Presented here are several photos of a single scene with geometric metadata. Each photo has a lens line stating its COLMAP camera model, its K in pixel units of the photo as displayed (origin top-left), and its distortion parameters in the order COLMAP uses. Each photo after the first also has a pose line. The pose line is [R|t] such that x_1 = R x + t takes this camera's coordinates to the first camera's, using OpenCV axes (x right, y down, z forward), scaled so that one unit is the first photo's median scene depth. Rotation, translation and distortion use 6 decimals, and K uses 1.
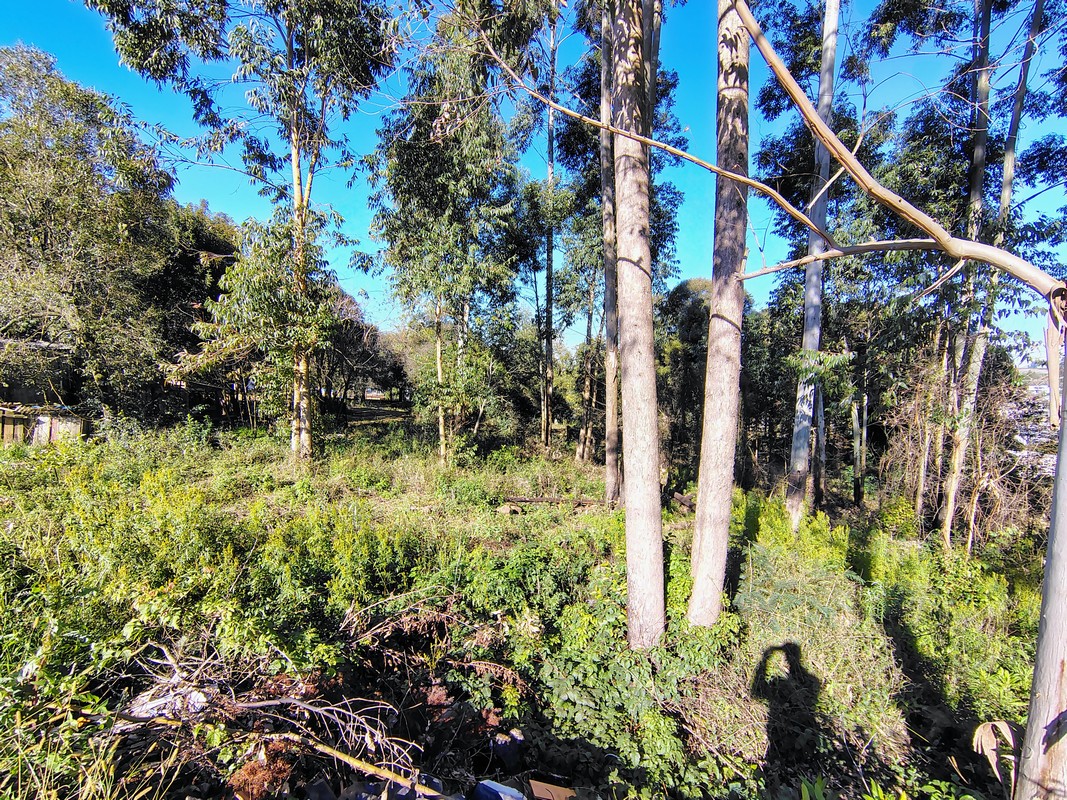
lens RADIAL K [[495.2, 0, 527.5], [0, 495.2, 412.2], [0, 0, 1]] dist [-0.009263, 0.002004]
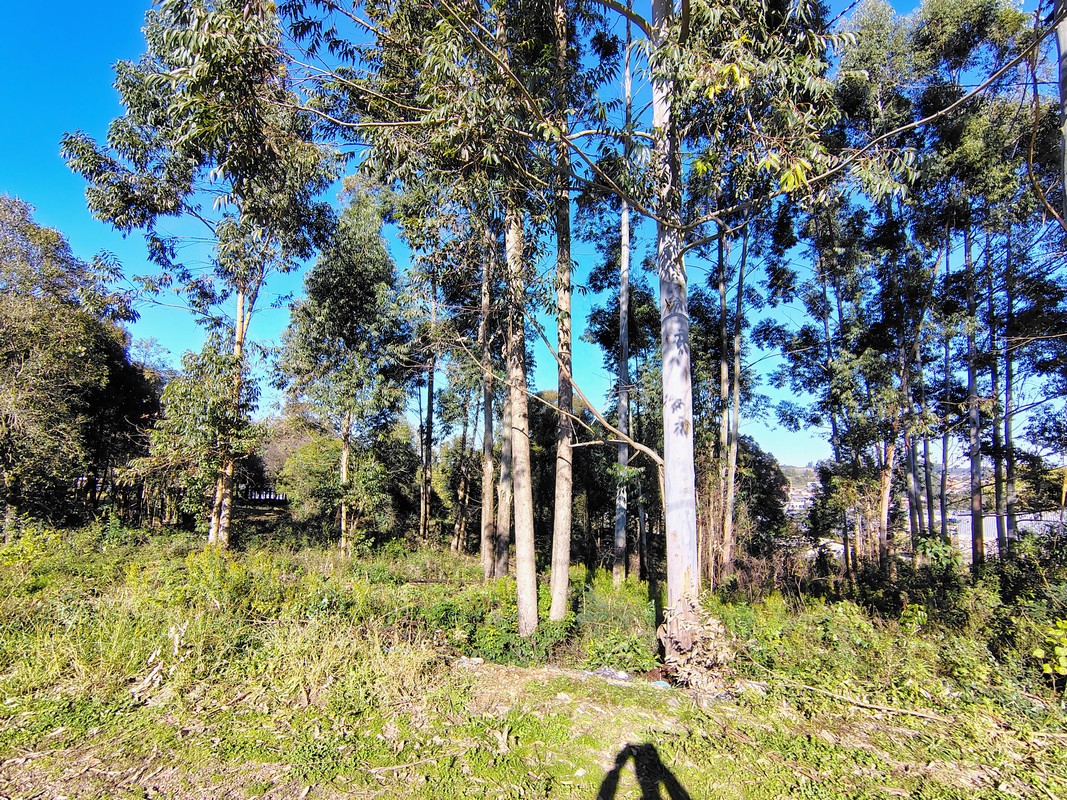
lens RADIAL K [[495.2, 0, 527.5], [0, 495.2, 412.2], [0, 0, 1]] dist [-0.009263, 0.002004]
pose [[0.960286, 0.040450, 0.276071, -0.085307], [0.013207, 0.981737, -0.189784, 0.002421], [-0.278706, 0.185893, 0.942214, -0.247799]]
